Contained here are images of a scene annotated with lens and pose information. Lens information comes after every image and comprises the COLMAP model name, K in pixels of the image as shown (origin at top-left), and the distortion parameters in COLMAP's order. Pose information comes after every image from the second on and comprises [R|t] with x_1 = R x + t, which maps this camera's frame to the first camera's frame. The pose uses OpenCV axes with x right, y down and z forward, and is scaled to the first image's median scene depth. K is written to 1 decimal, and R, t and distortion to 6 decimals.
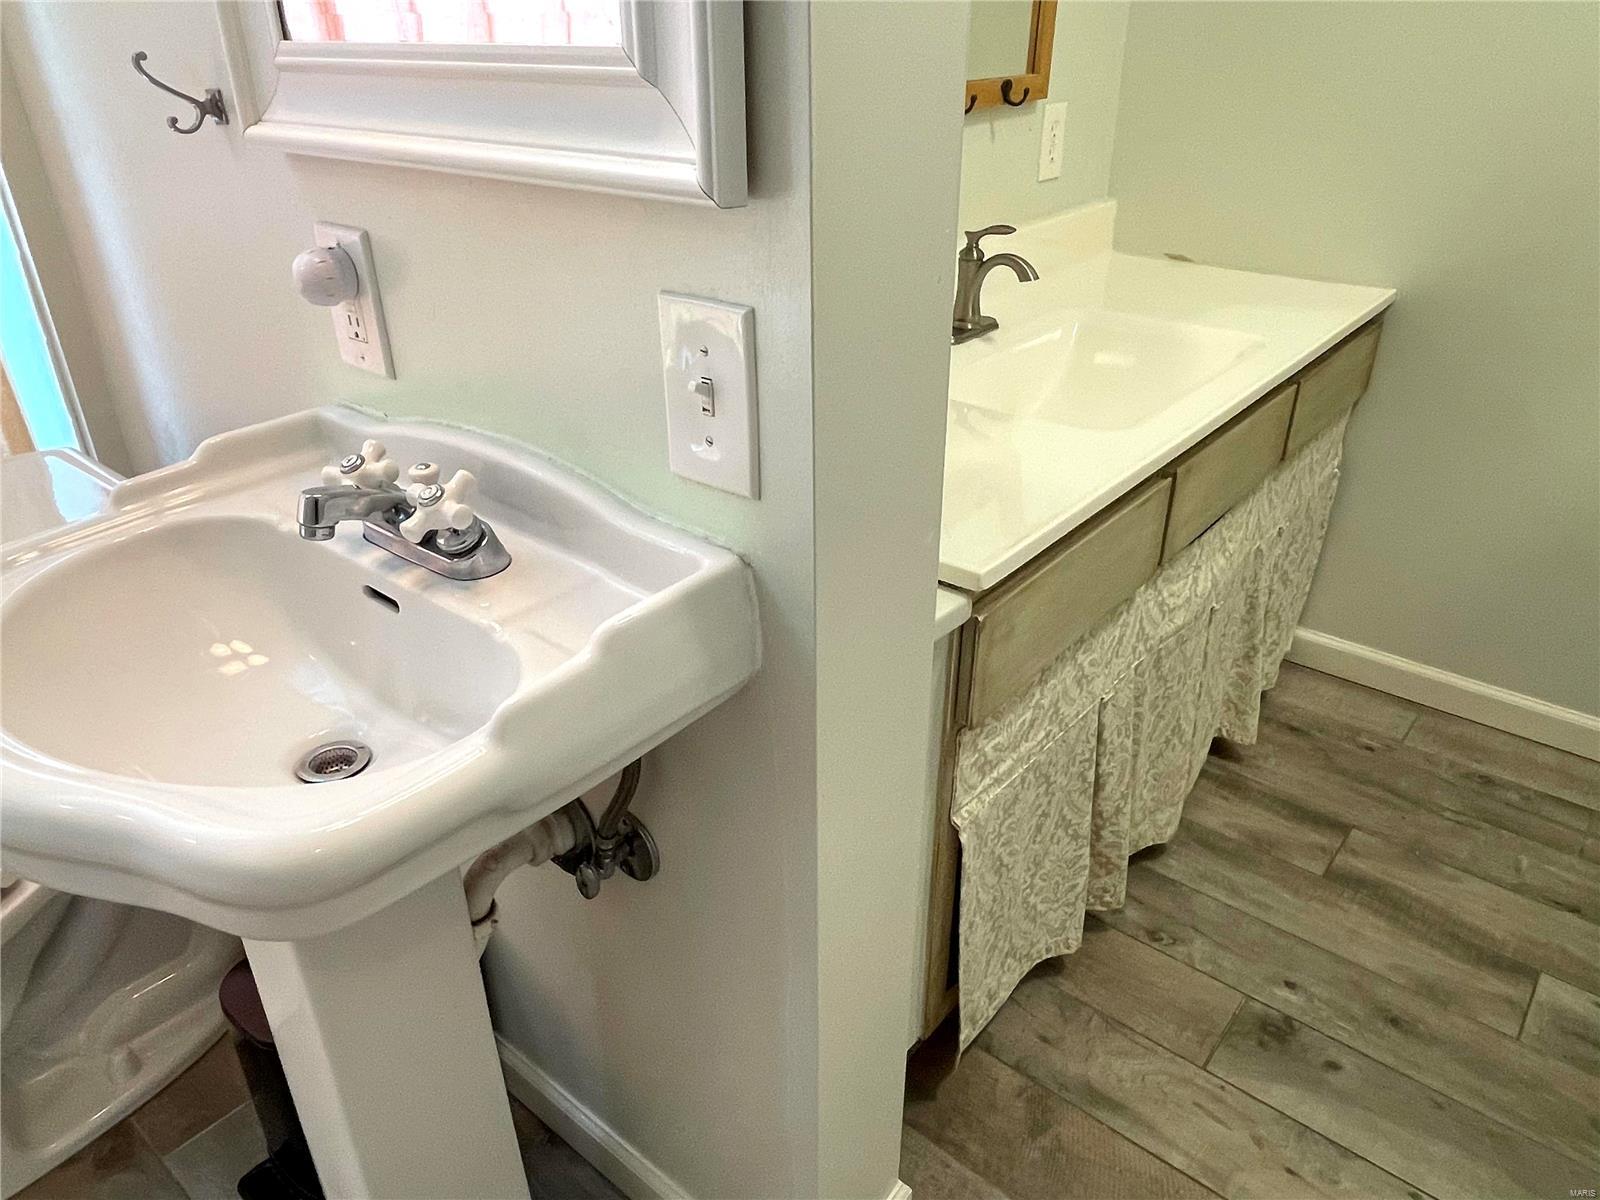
lens RADIAL K [[1102.7, 0, 792.5], [0, 1102.7, 588.4], [0, 0, 1]] dist [-0.003812, -0.000259]
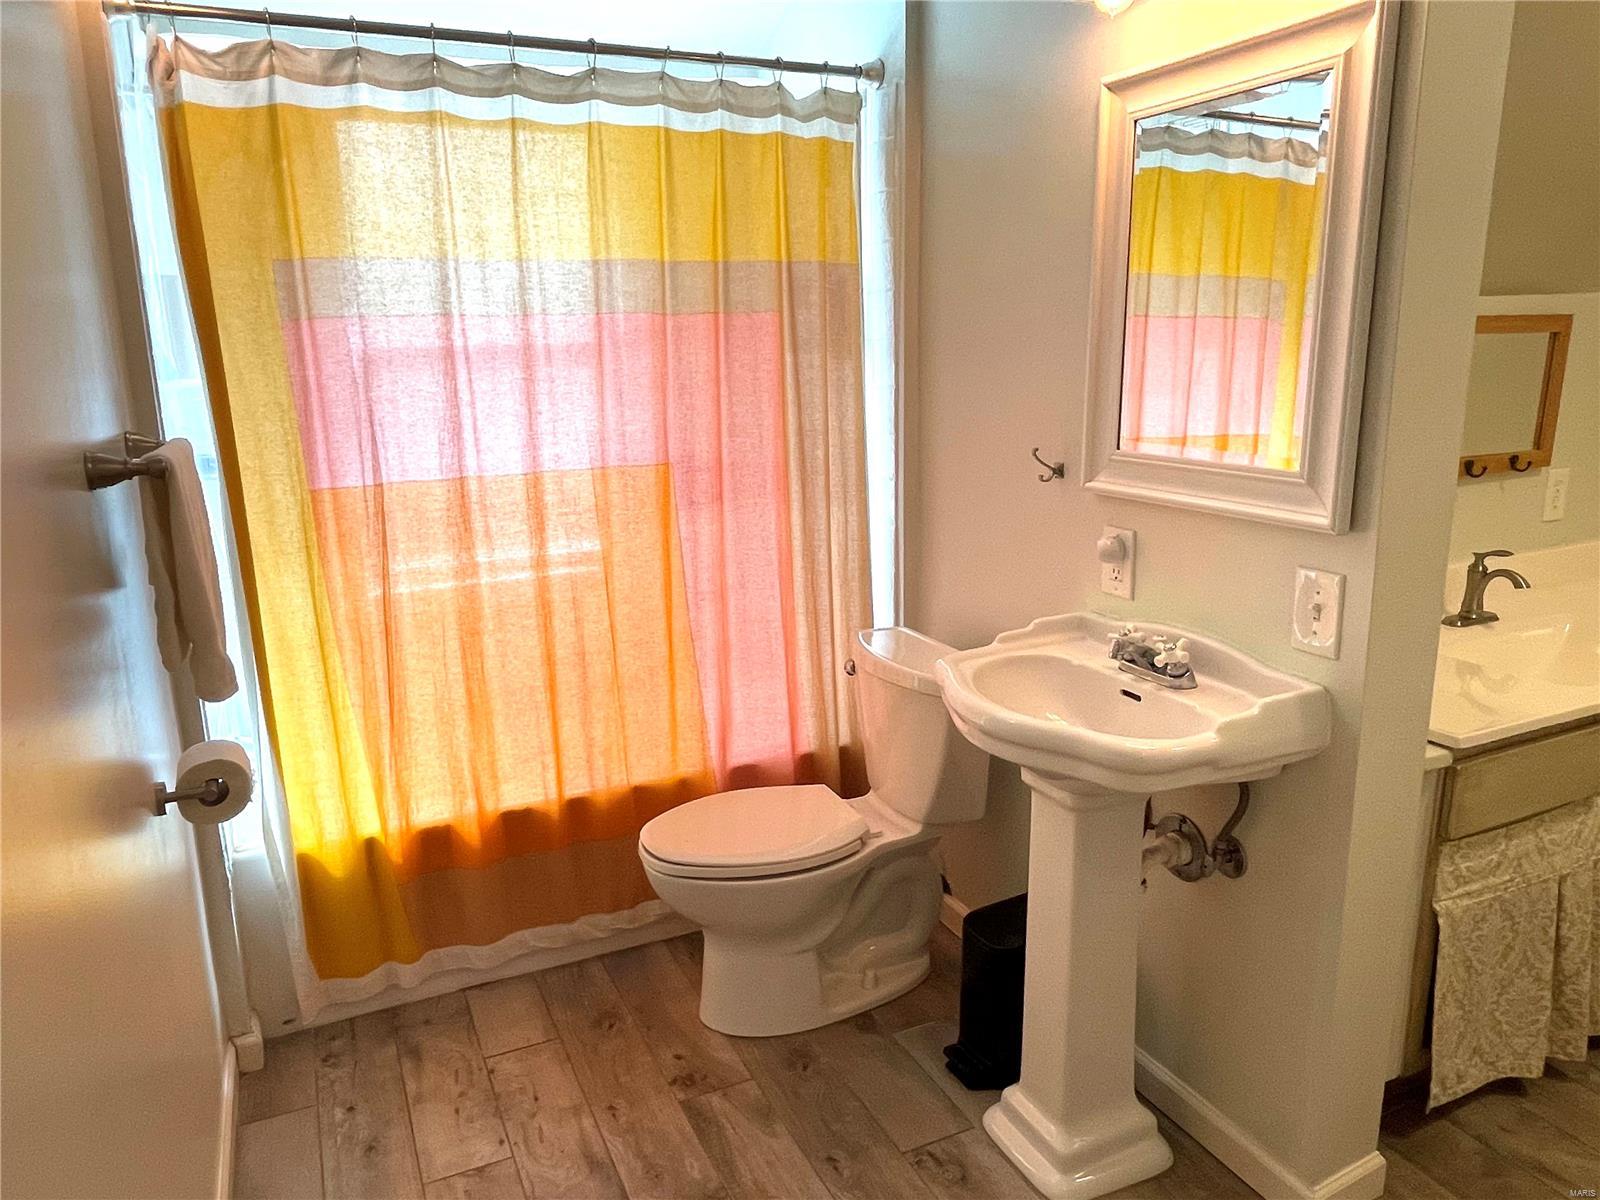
lens RADIAL K [[1102.7, 0, 792.5], [0, 1102.7, 588.4], [0, 0, 1]] dist [-0.003812, -0.000259]
pose [[0.905844, 0.086160, -0.414756, -0.068367], [-0.188426, 0.958857, -0.212341, 0.268382], [0.379396, 0.270499, 0.884810, -0.827174]]
